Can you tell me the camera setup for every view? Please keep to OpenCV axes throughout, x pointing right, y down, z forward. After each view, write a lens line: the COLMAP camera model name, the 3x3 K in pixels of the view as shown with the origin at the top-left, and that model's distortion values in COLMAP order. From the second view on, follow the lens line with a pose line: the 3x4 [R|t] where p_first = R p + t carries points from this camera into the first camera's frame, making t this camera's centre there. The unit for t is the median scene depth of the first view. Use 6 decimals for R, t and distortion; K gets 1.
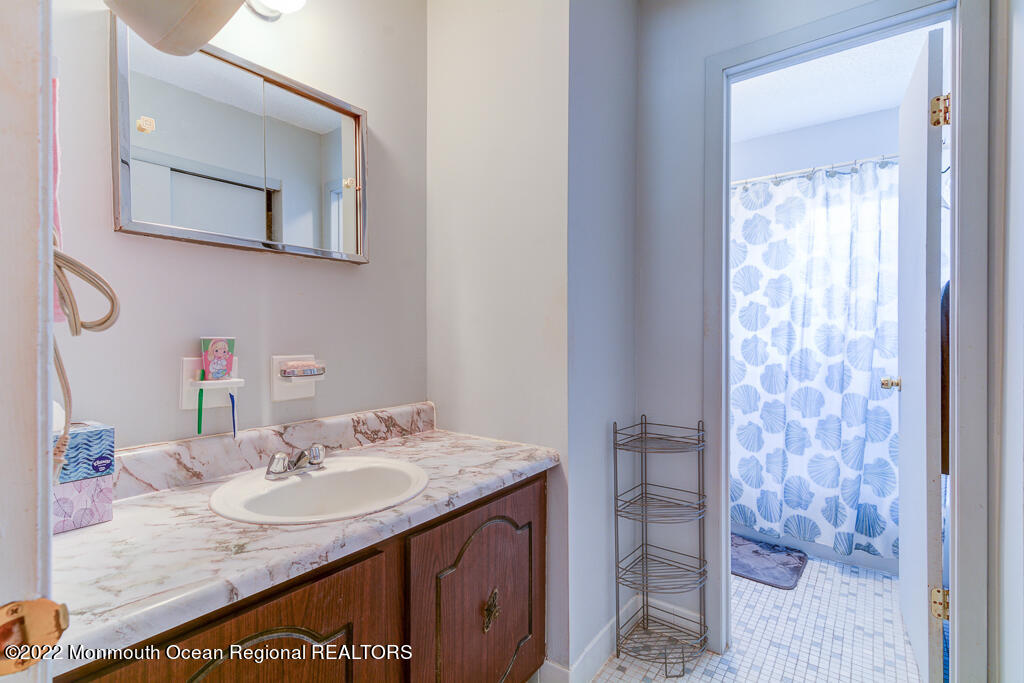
lens RADIAL K [[492.0, 0, 498.8], [0, 492.0, 341.7], [0, 0, 1]] dist [0.019334, -0.014533]
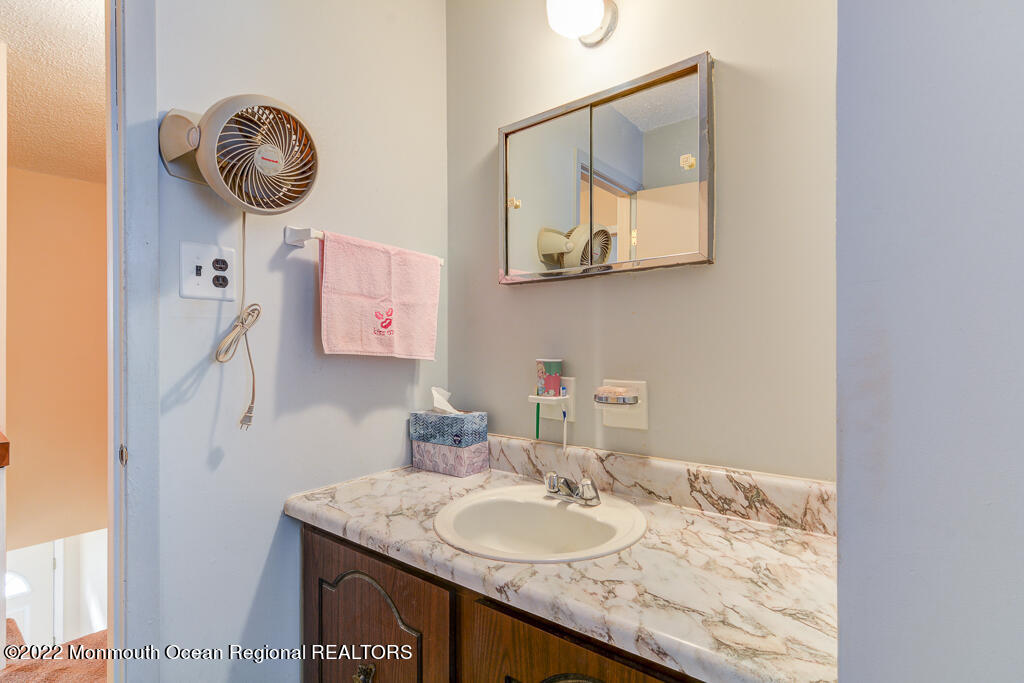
lens RADIAL K [[492.0, 0, 498.8], [0, 492.0, 341.7], [0, 0, 1]] dist [0.019334, -0.014533]
pose [[-0.020487, -0.002512, -0.999787, 0.530493], [-0.006387, 0.999977, -0.002382, -0.042045], [0.999770, 0.006337, -0.020502, 0.811863]]
